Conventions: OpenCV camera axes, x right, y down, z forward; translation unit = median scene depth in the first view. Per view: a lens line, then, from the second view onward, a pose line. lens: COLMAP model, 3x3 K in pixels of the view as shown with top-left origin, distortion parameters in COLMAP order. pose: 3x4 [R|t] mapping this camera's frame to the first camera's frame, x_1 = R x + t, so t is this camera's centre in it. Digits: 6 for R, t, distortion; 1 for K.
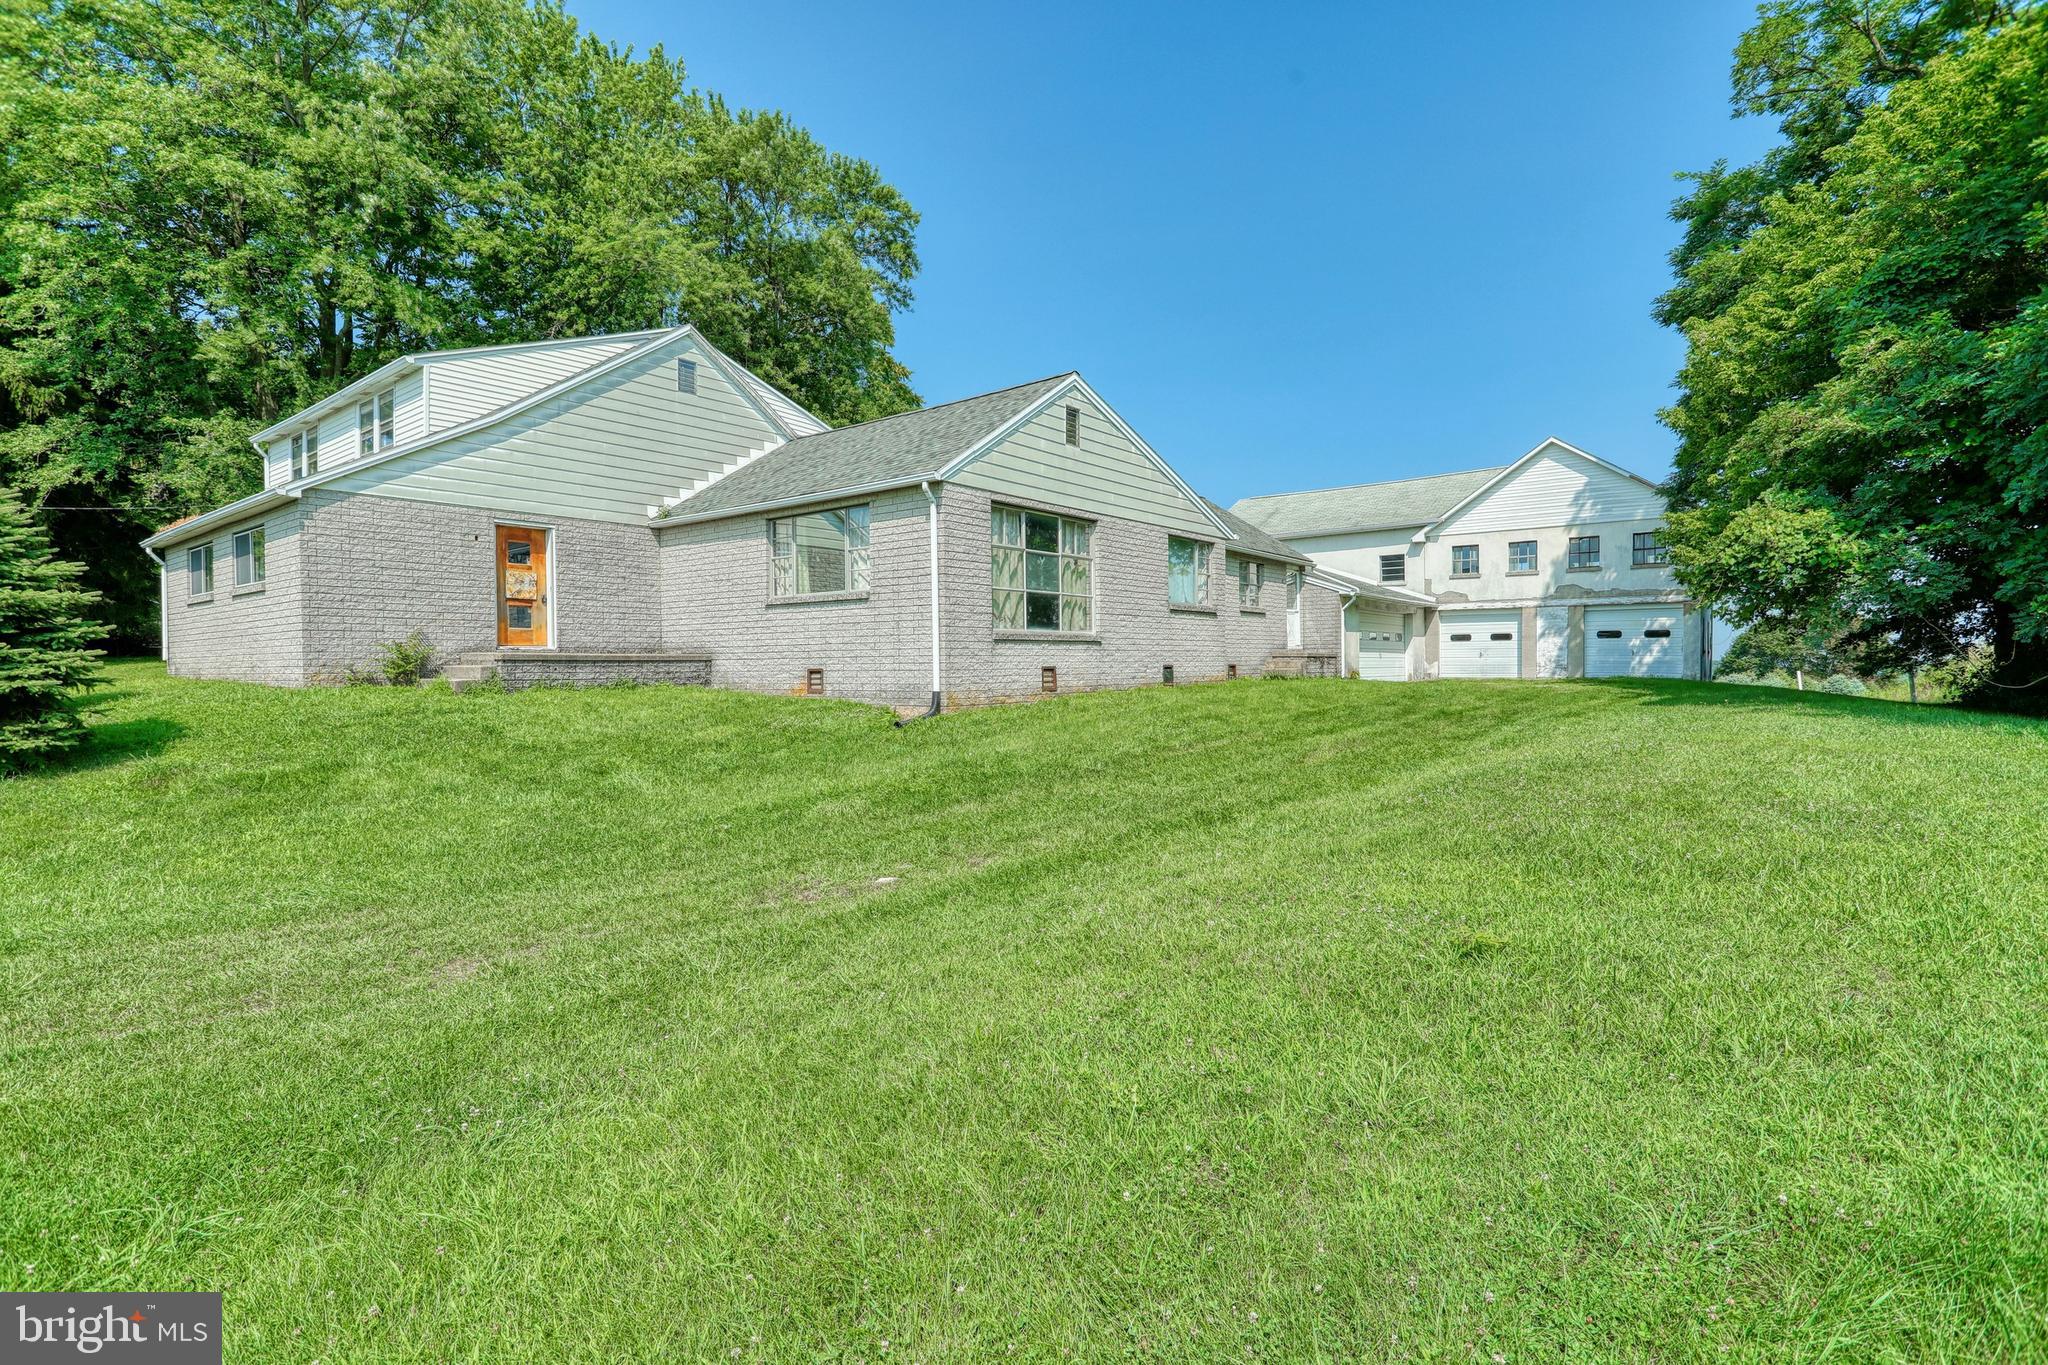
lens RADIAL K [[1008.3, 0, 1003.4], [0, 1008.3, 678.6], [0, 0, 1]] dist [0.000102, 0.000240]
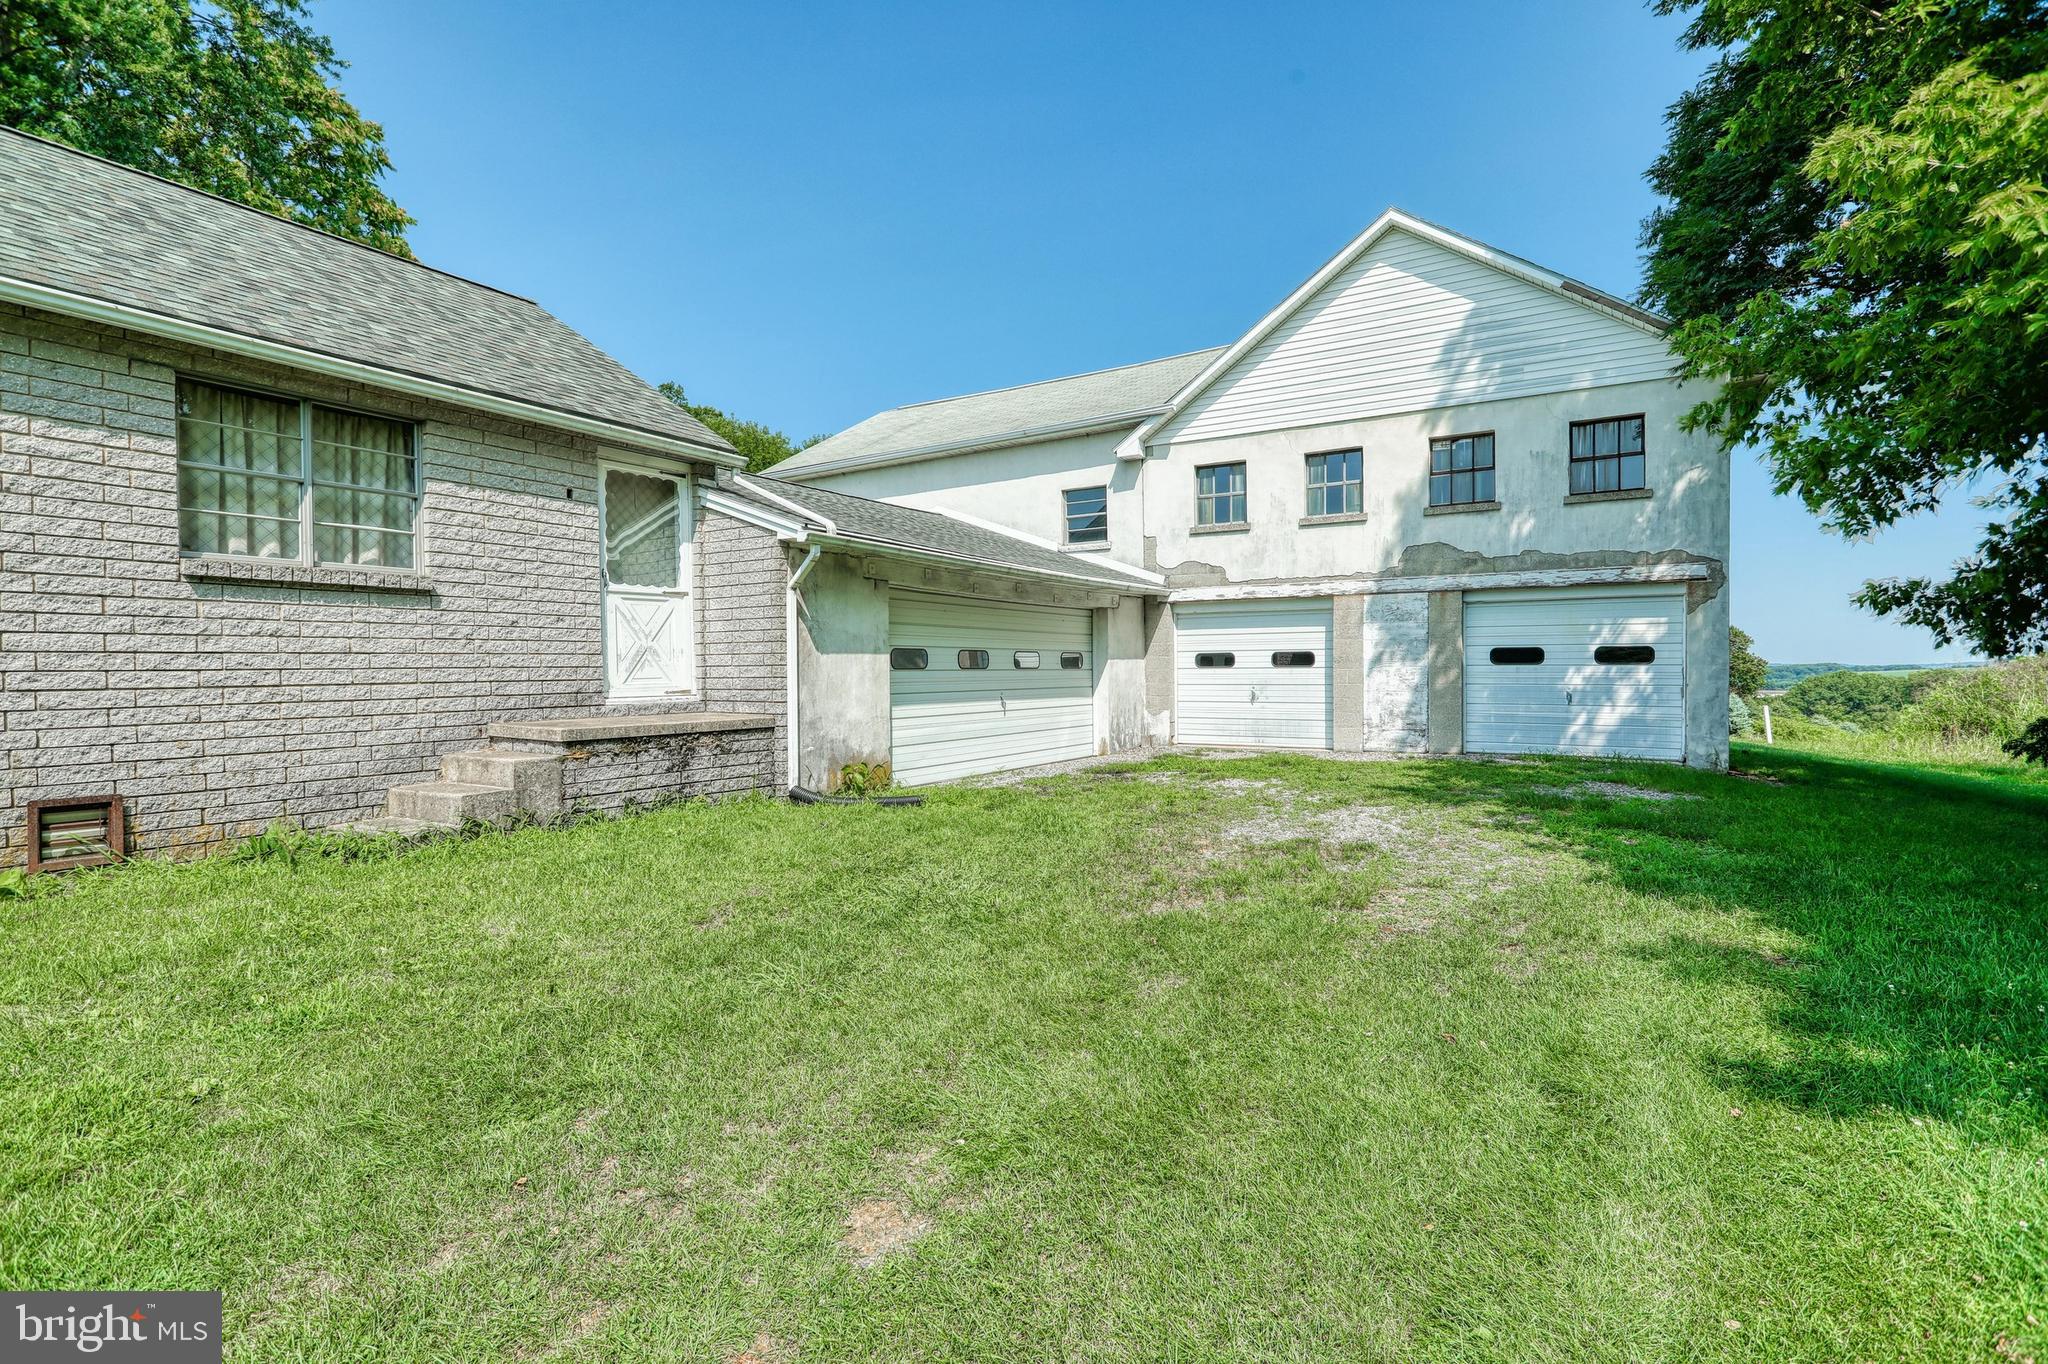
lens RADIAL K [[964.2, 0, 1030.7], [0, 964.2, 678.3], [0, 0, 1]] dist [0.003025, 0.002138]
pose [[0.994360, -0.001978, 0.106042, 0.331723], [0.002234, 0.999995, -0.002299, -0.032380], [-0.106037, 0.002523, 0.994359, 0.580513]]
